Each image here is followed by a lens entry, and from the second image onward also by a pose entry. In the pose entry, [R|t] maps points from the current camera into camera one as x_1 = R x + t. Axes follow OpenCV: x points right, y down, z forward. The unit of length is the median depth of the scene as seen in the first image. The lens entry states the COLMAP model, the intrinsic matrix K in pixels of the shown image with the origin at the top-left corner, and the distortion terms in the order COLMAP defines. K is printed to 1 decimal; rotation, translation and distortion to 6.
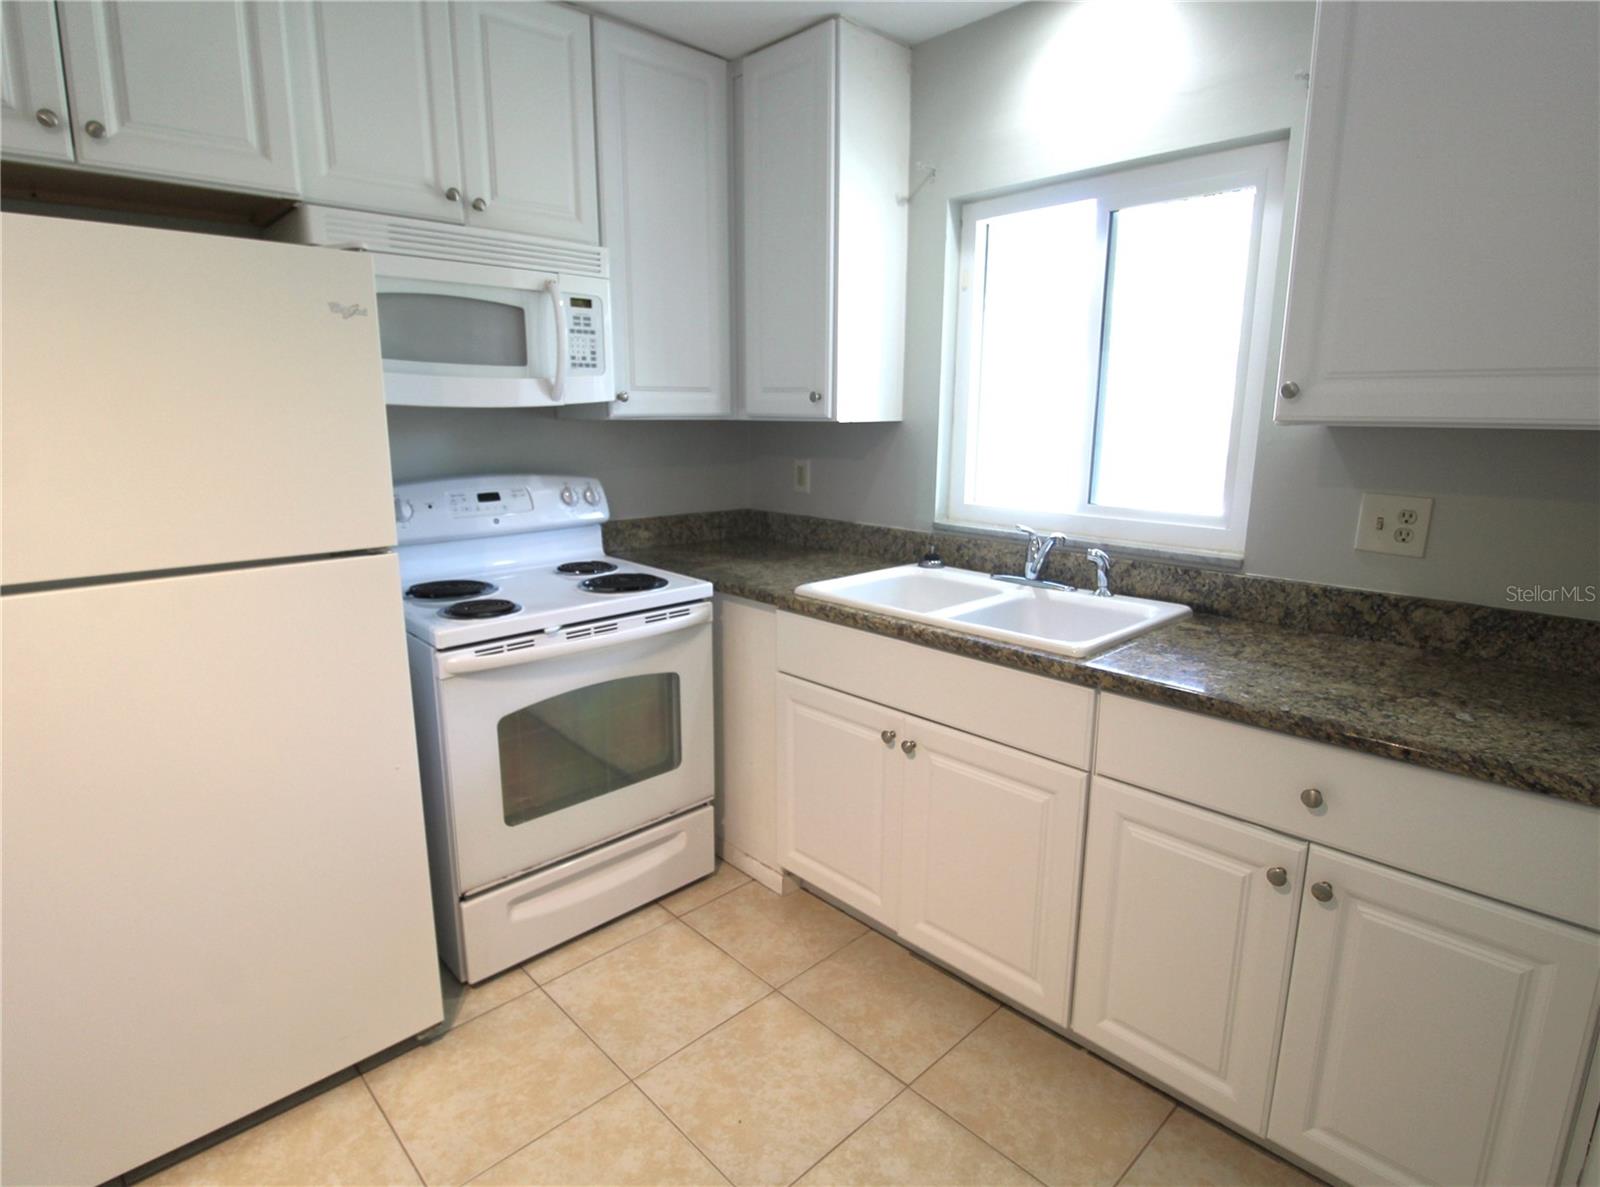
lens RADIAL K [[843.5, 0, 800.0], [0, 843.5, 593.5], [0, 0, 1]] dist [0.004758, -0.017071]
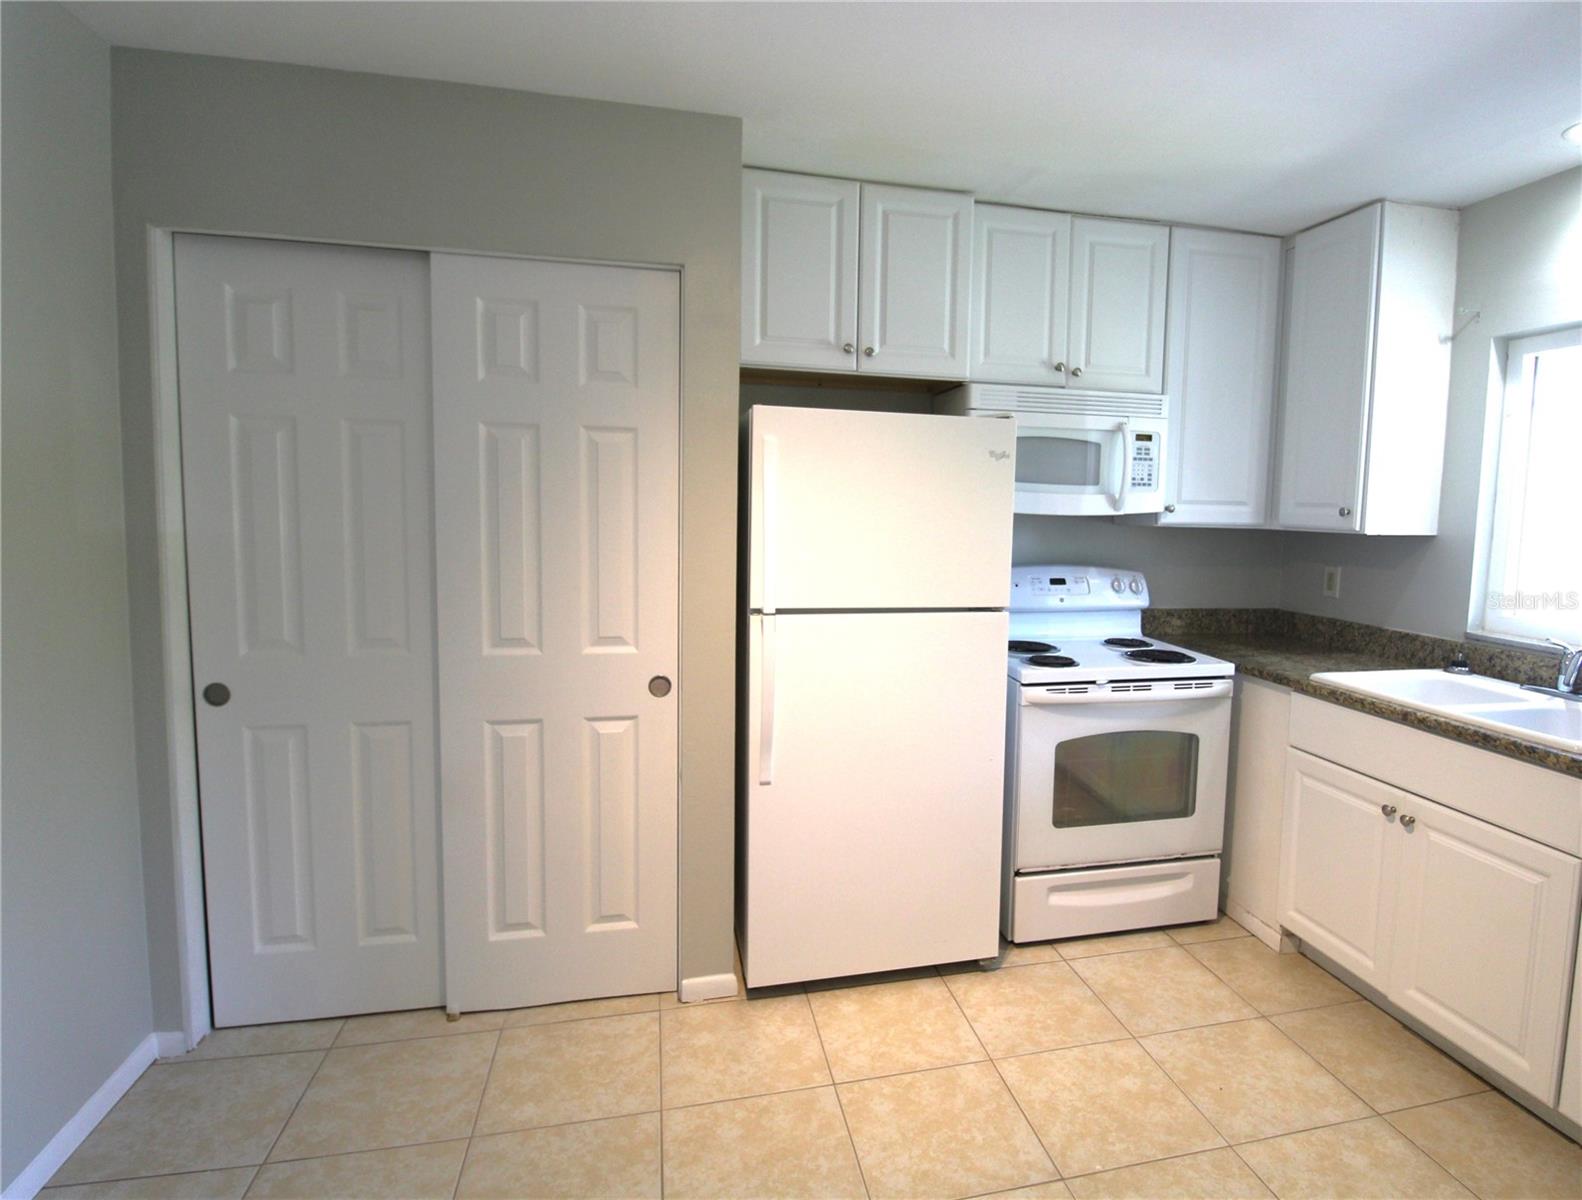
lens RADIAL K [[1127.6, 0, 793.1], [0, 1127.6, 582.1], [0, 0, 1]] dist [0.002666, -0.027606]
pose [[0.878129, 0.056446, -0.475082, 0.101829], [-0.121805, 0.986670, -0.107912, 0.125687], [0.462659, 0.152628, 0.873299, -0.720085]]
